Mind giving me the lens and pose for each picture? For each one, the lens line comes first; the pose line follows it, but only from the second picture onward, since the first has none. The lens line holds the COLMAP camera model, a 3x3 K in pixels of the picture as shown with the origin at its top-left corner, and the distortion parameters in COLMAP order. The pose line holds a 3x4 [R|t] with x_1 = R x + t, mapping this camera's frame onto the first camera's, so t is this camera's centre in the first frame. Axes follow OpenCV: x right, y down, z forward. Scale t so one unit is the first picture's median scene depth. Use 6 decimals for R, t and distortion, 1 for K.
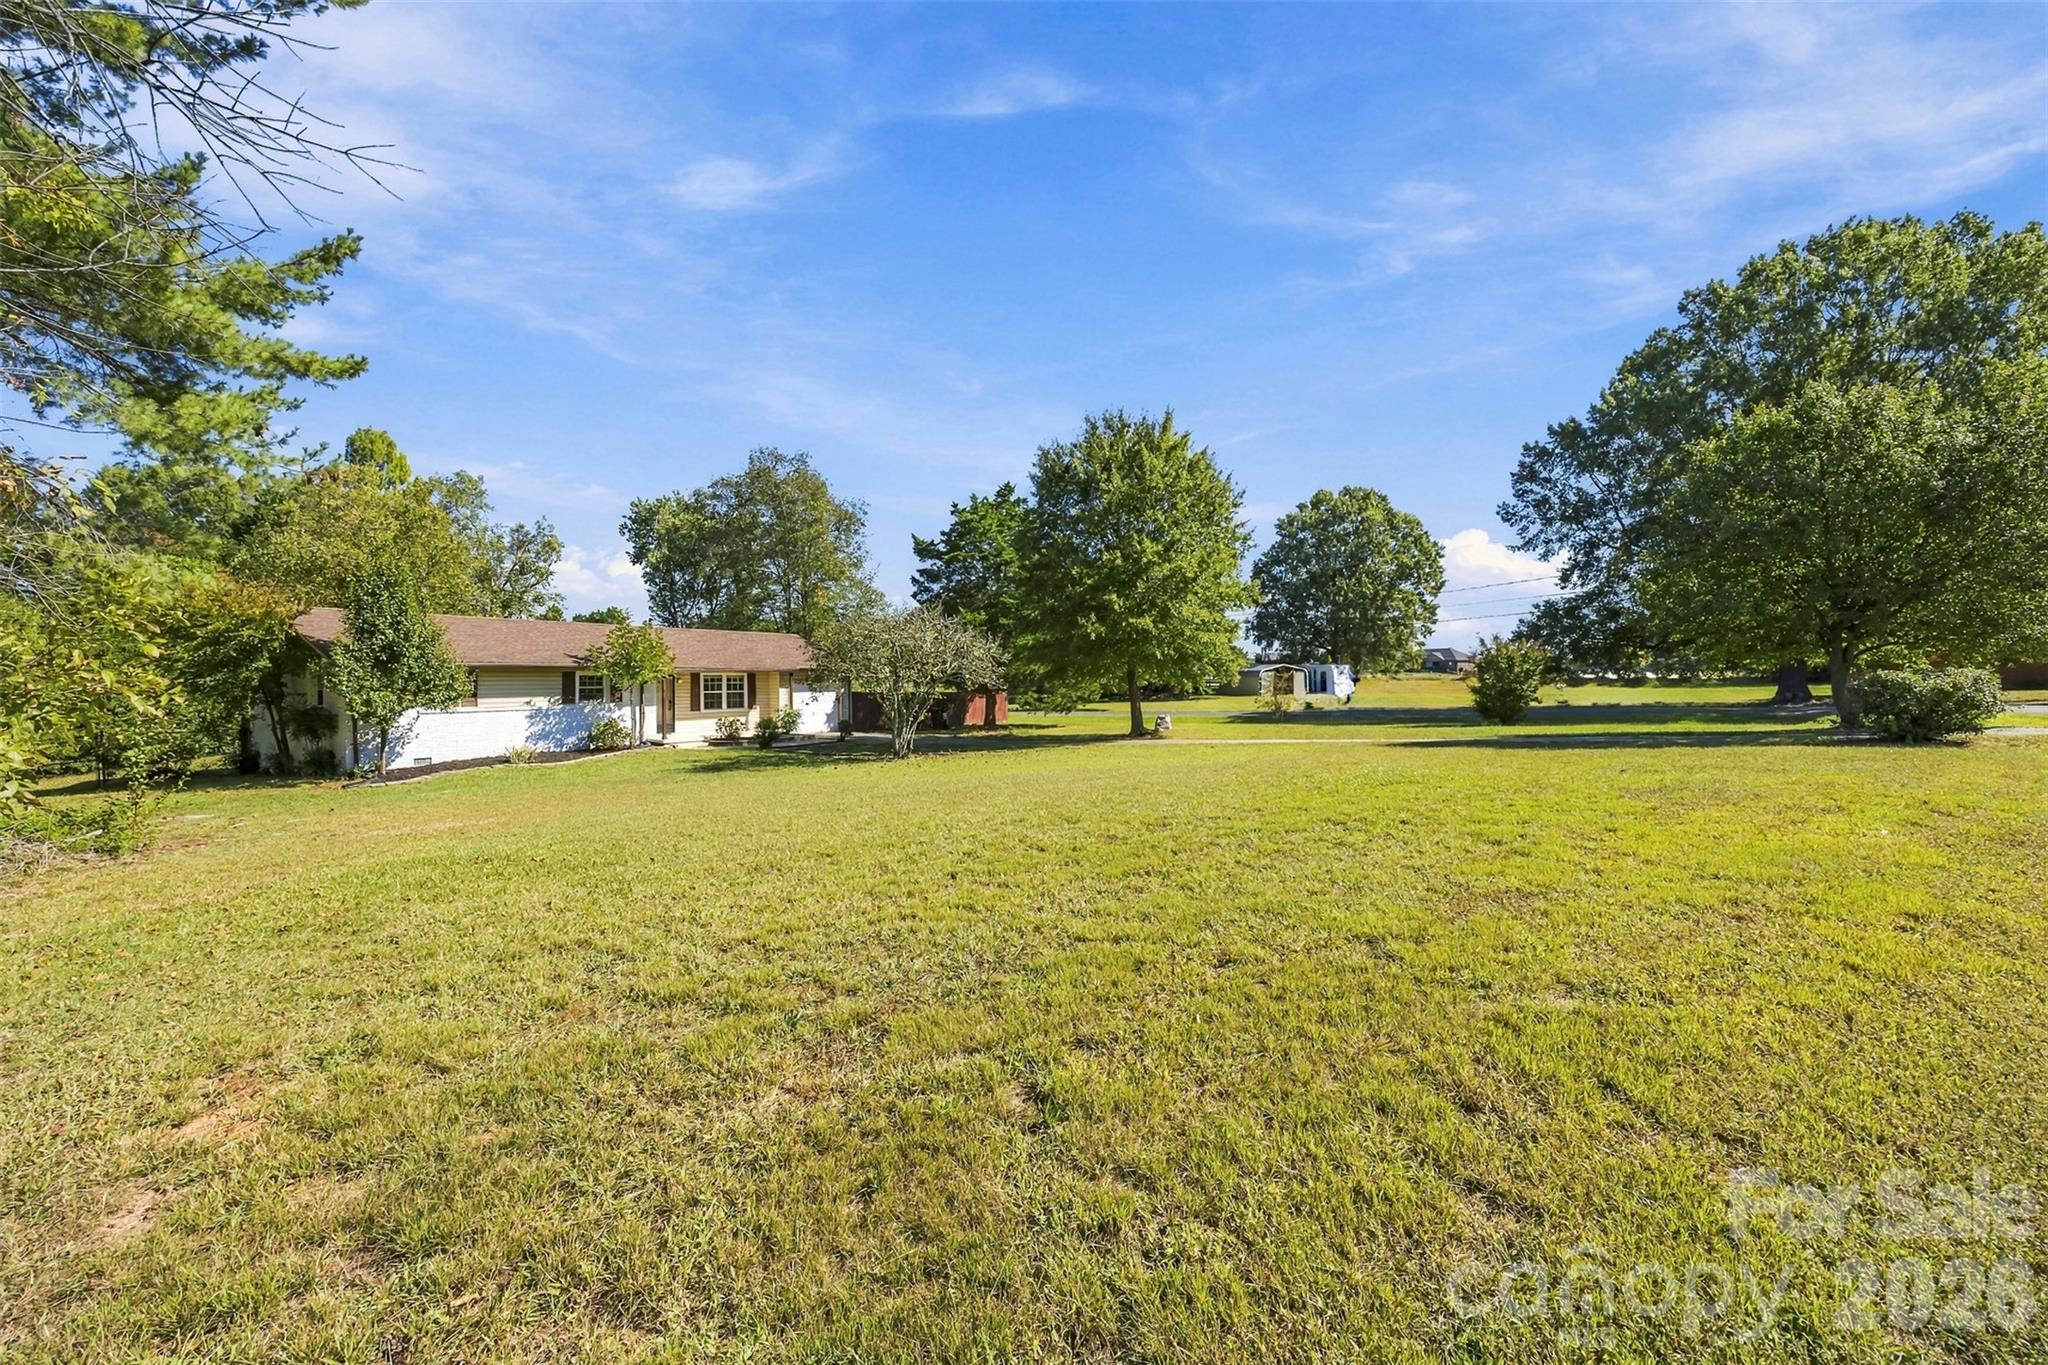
lens RADIAL K [[805.5, 0, 1033.0], [0, 805.5, 683.5], [0, 0, 1]] dist [0.000489, -0.000007]
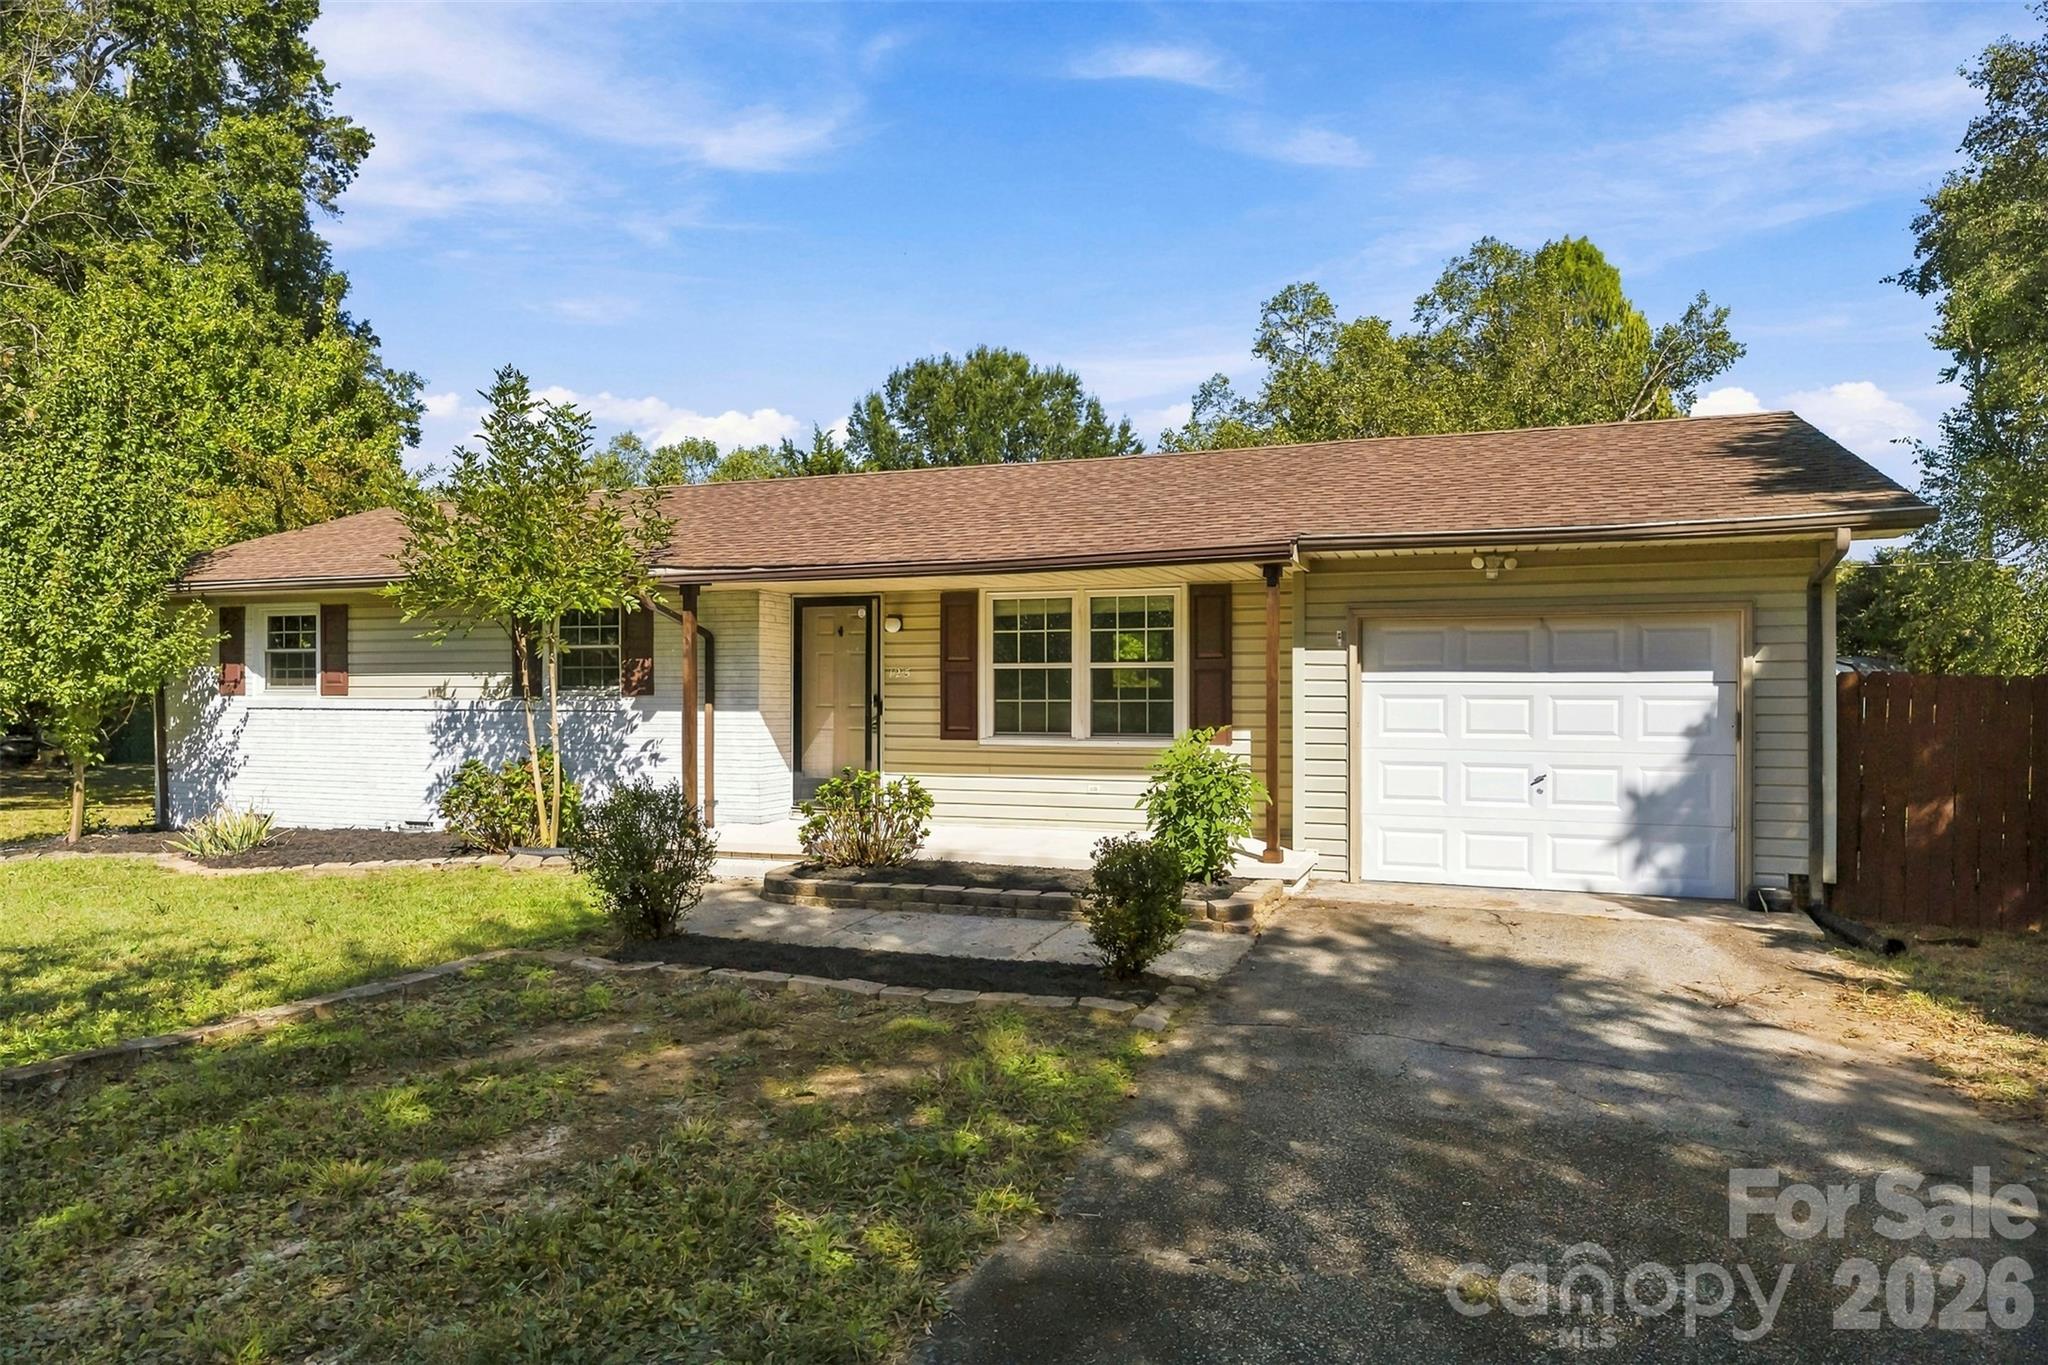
lens RADIAL K [[1316.6, 0, 1020.5], [0, 1316.6, 672.3], [0, 0, 1]] dist [0.010680, 0.002574]
pose [[0.204285, -0.009547, -0.978865, 0.004334], [-0.006935, 0.999913, -0.011199, 0.018326], [0.978887, 0.009076, 0.204201, 1.002982]]
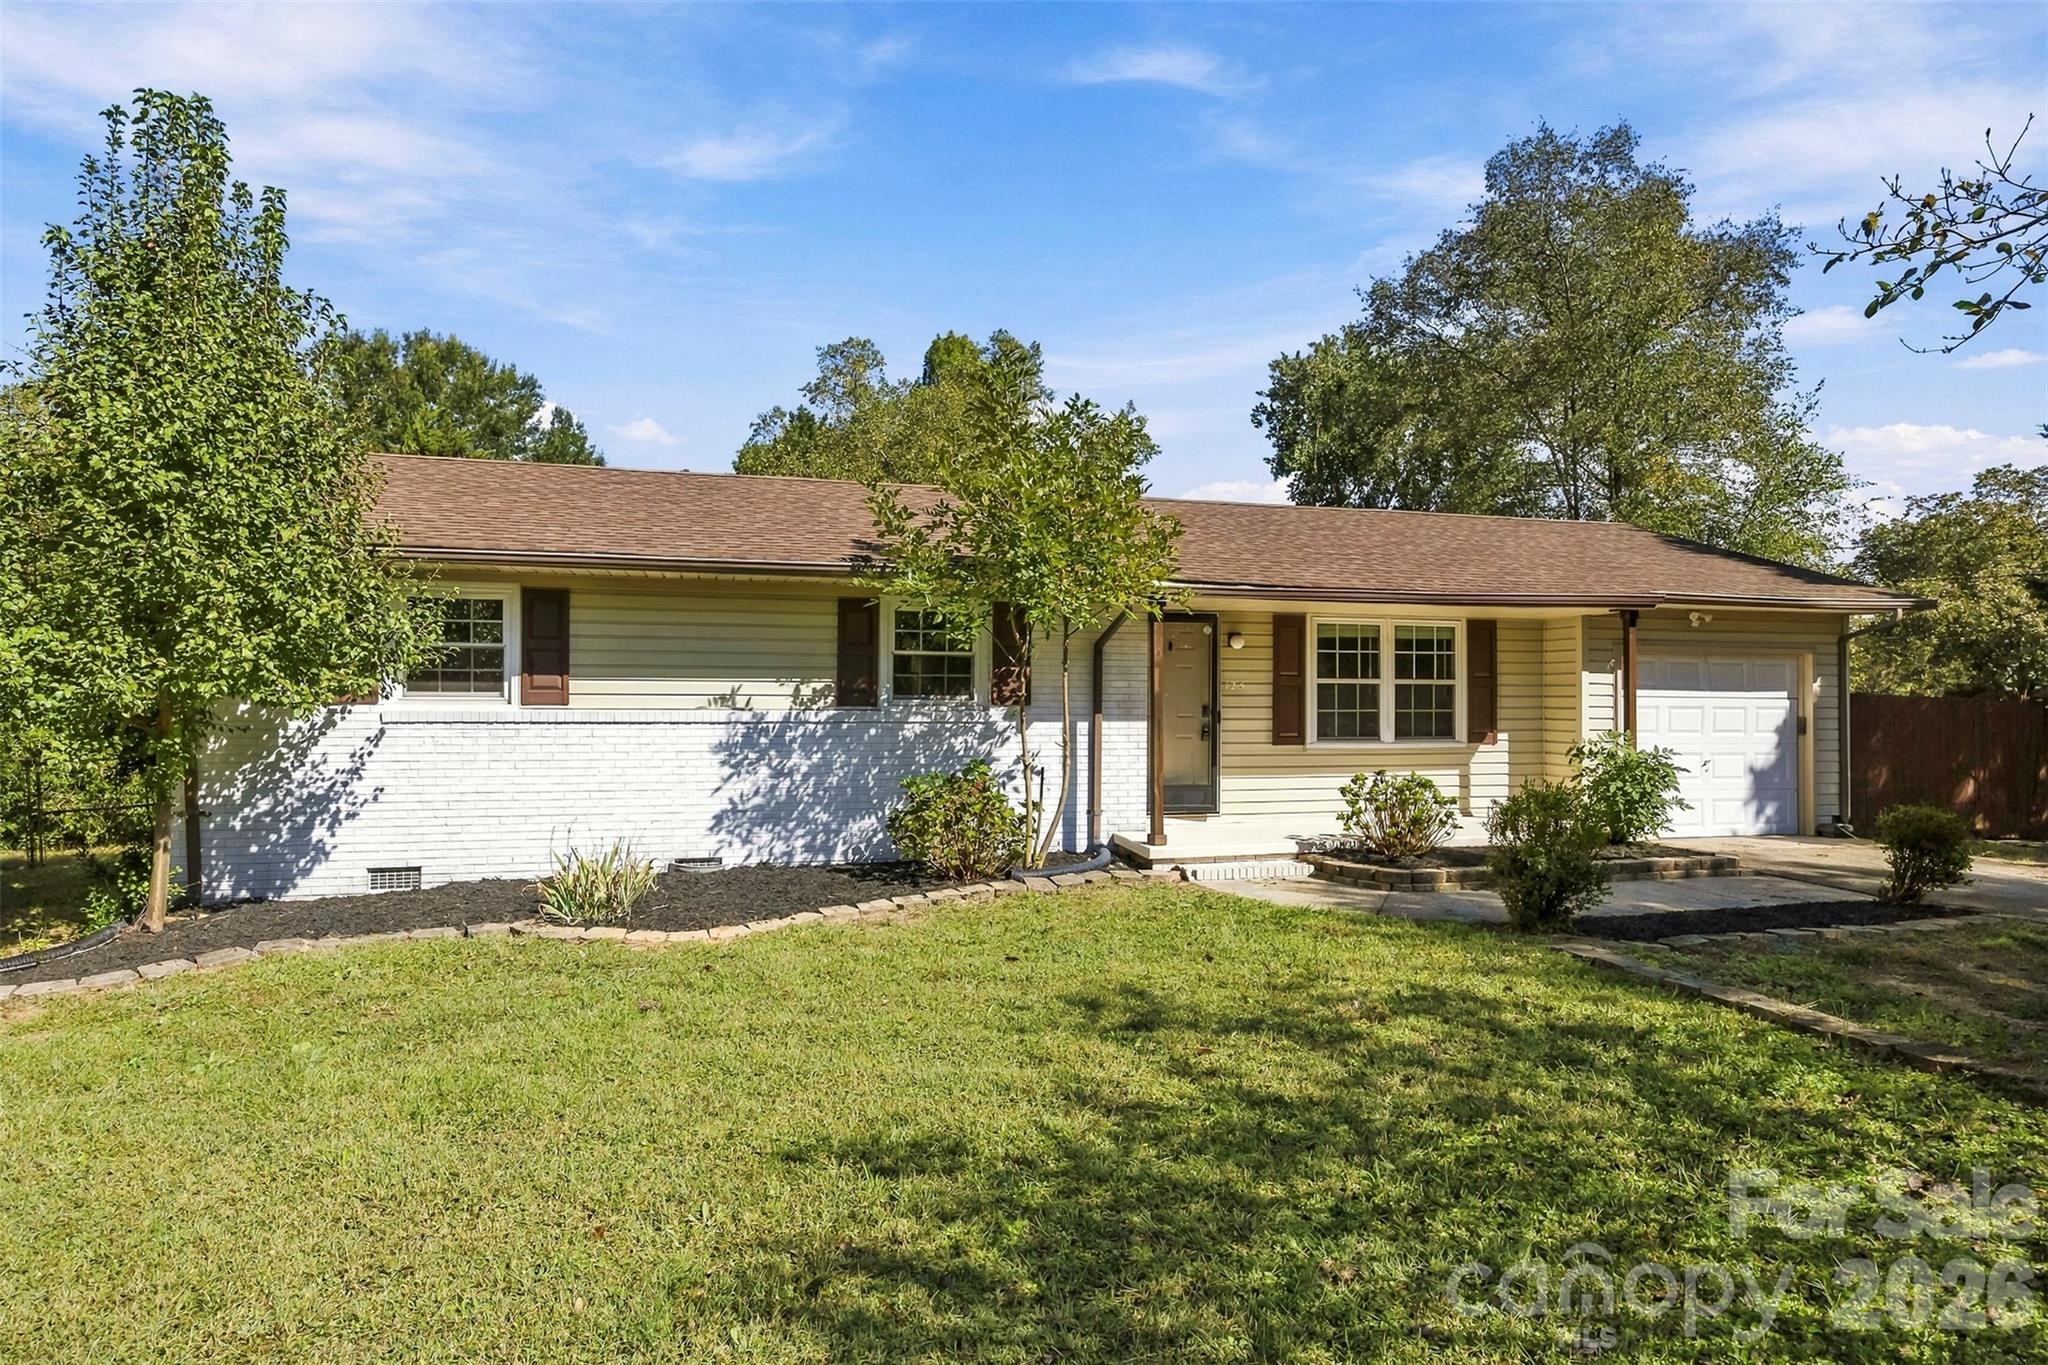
lens RADIAL K [[1182.7, 0, 1018.8], [0, 1182.7, 703.1], [0, 0, 1]] dist [0.005693, 0.000633]
pose [[0.753533, 0.007888, -0.657363, -0.223402], [-0.010857, 0.999941, -0.000446, 0.021552], [0.657320, 0.007473, 0.753574, 0.652645]]
